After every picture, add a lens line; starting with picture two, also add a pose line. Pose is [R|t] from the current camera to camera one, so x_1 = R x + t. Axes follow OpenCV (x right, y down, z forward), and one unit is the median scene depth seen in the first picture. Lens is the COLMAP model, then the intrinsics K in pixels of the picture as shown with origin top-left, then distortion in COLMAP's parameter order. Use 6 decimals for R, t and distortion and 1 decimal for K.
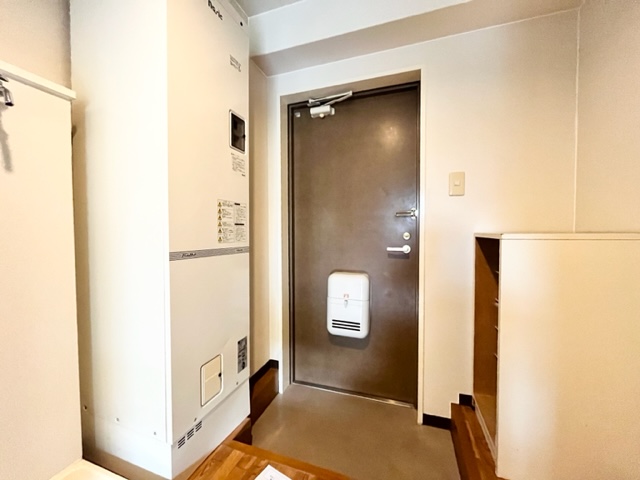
lens RADIAL K [[259.4, 0, 316.6], [0, 259.4, 238.2], [0, 0, 1]] dist [-0.003508, -0.000545]
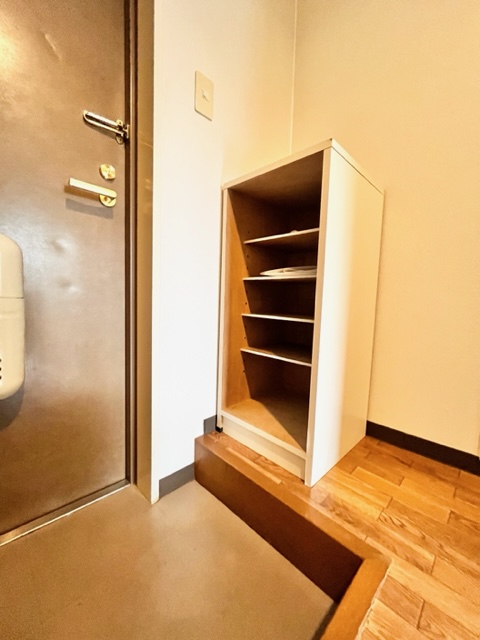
lens RADIAL K [[259.4, 0, 239.5], [0, 259.4, 315.2], [0, 0, 1]] dist [-0.003508, -0.000545]
pose [[0.438032, -0.047707, 0.897693, -0.015571], [-0.012867, 0.998156, 0.059325, 0.278356], [-0.898867, -0.037536, 0.436610, 0.618577]]
